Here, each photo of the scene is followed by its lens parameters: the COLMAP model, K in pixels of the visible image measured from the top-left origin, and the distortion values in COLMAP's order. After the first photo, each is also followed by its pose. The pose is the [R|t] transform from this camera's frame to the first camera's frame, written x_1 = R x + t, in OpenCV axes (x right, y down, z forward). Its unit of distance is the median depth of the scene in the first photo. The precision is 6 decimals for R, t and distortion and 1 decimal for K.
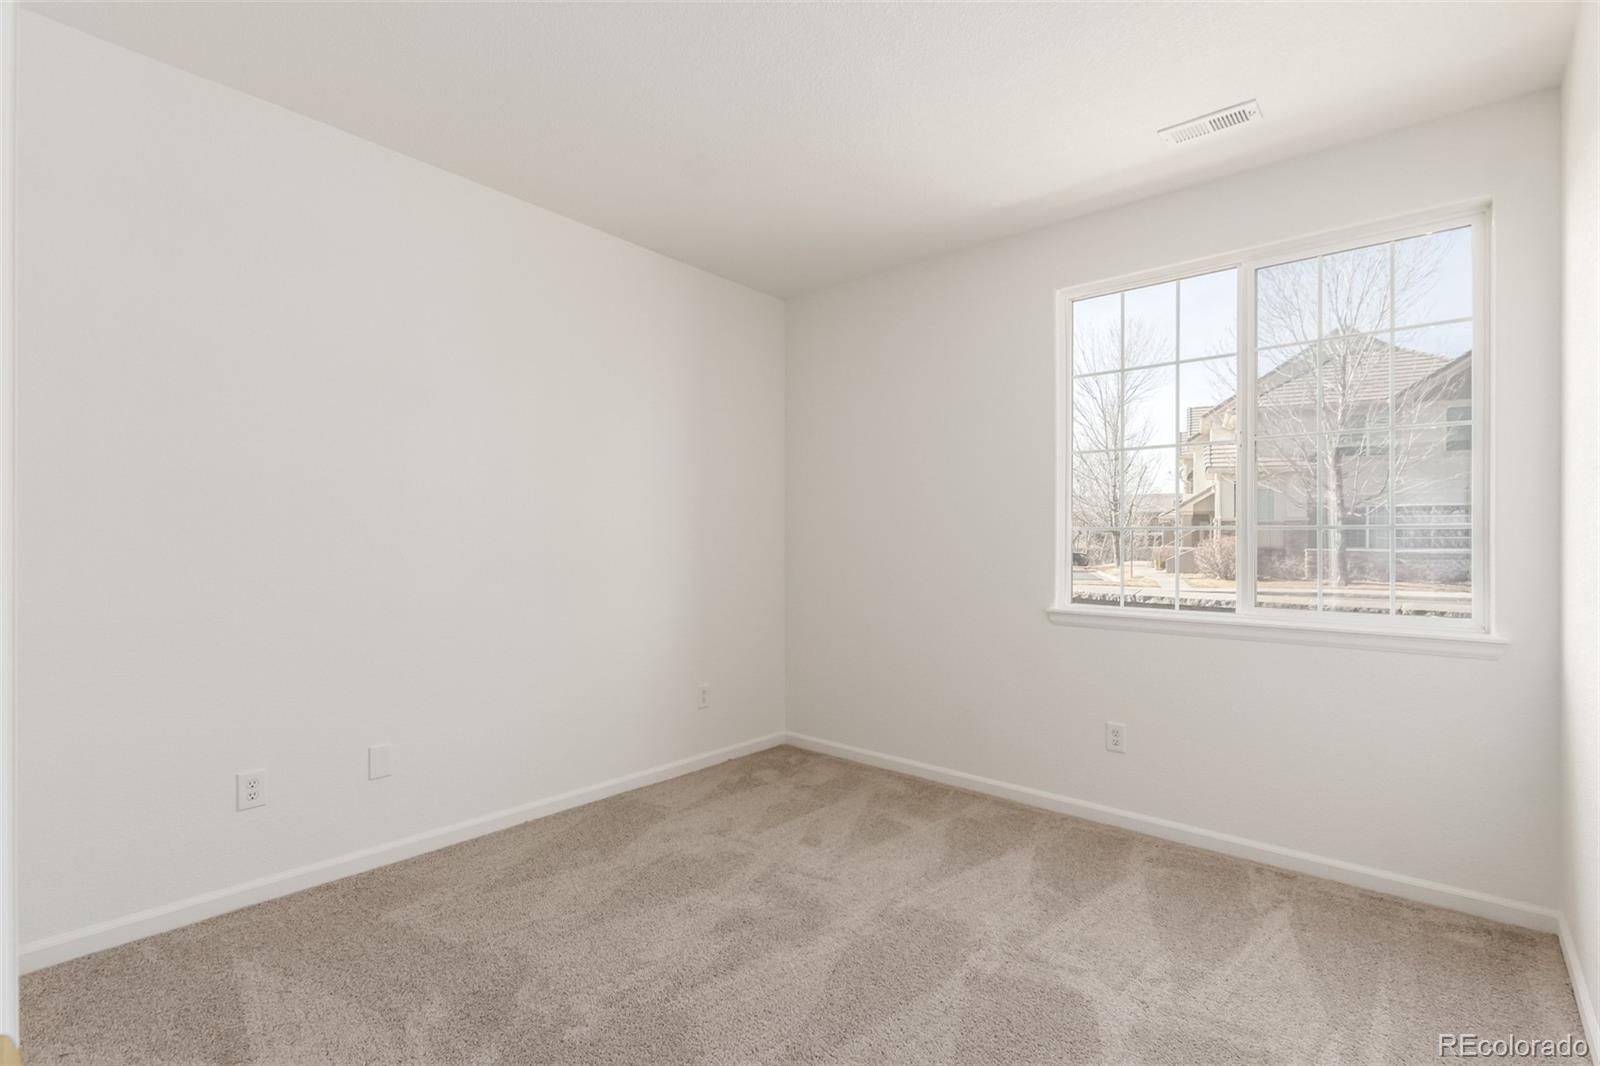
lens RADIAL K [[736.3, 0, 805.6], [0, 736.3, 540.7], [0, 0, 1]] dist [0.006349, -0.001225]
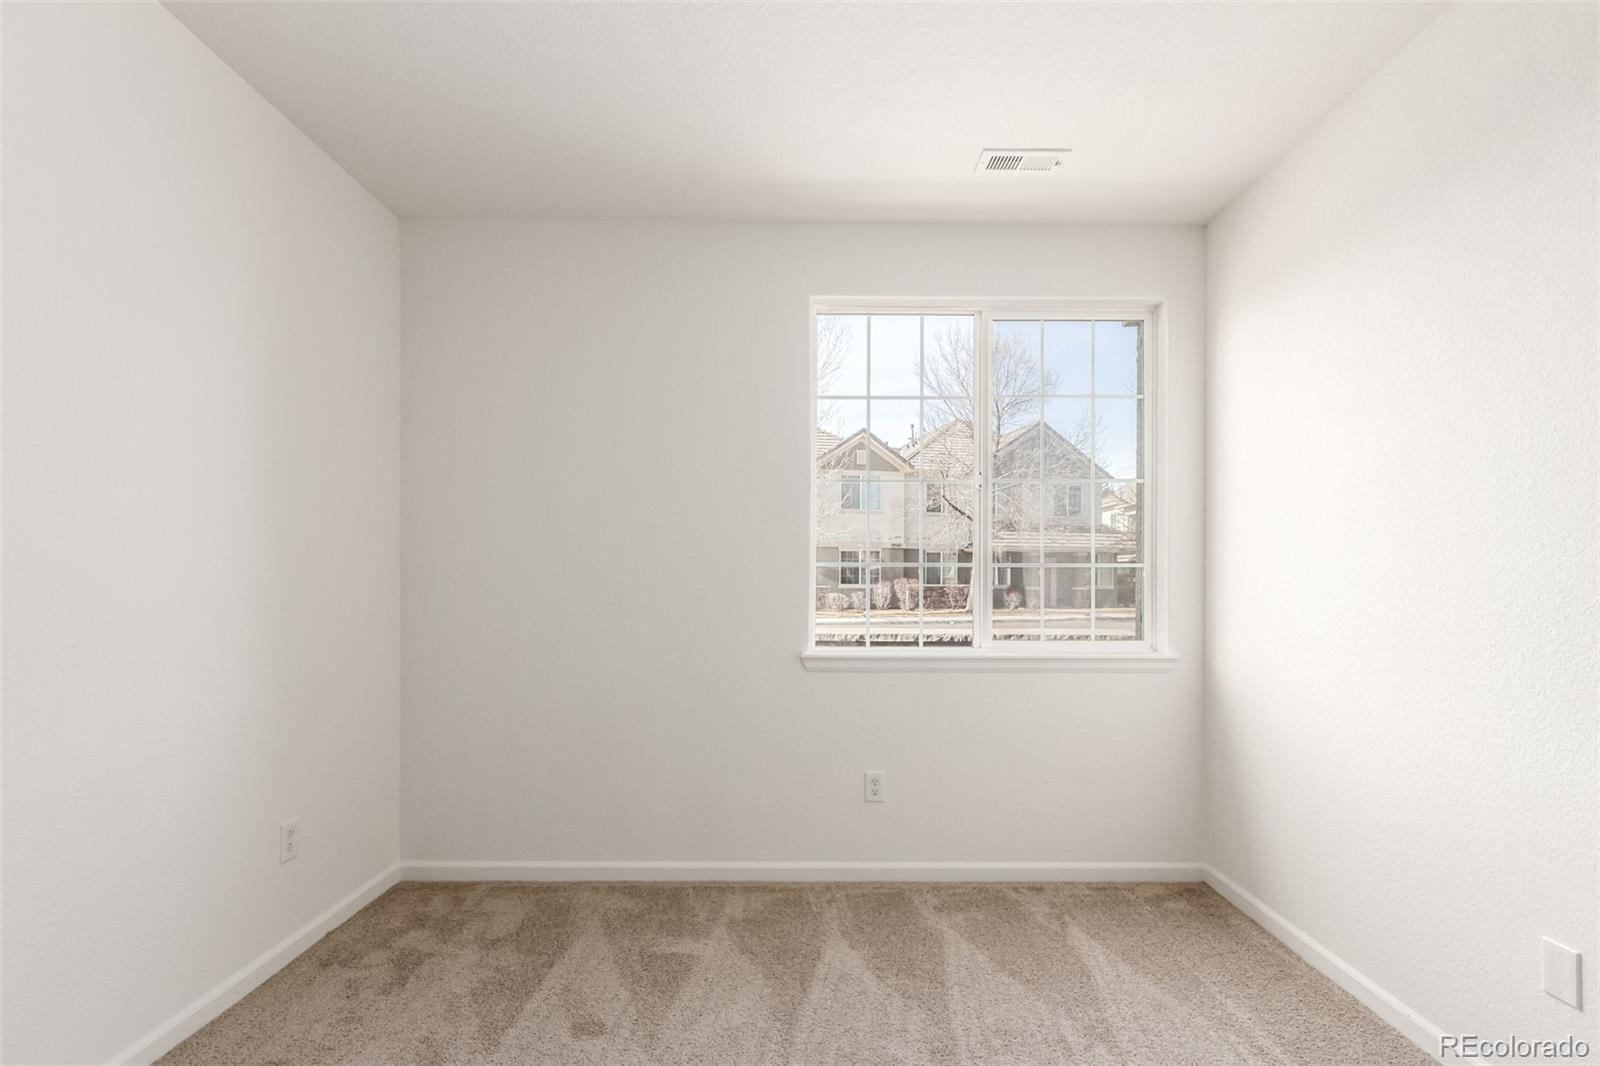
lens RADIAL K [[750.1, 0, 808.4], [0, 750.1, 578.6], [0, 0, 1]] dist [0.007373, -0.001113]
pose [[0.757010, -0.000829, 0.653403, -0.271435], [0.001188, 0.999999, -0.000108, 0.001750], [-0.653402, 0.000858, 0.757010, 0.335833]]
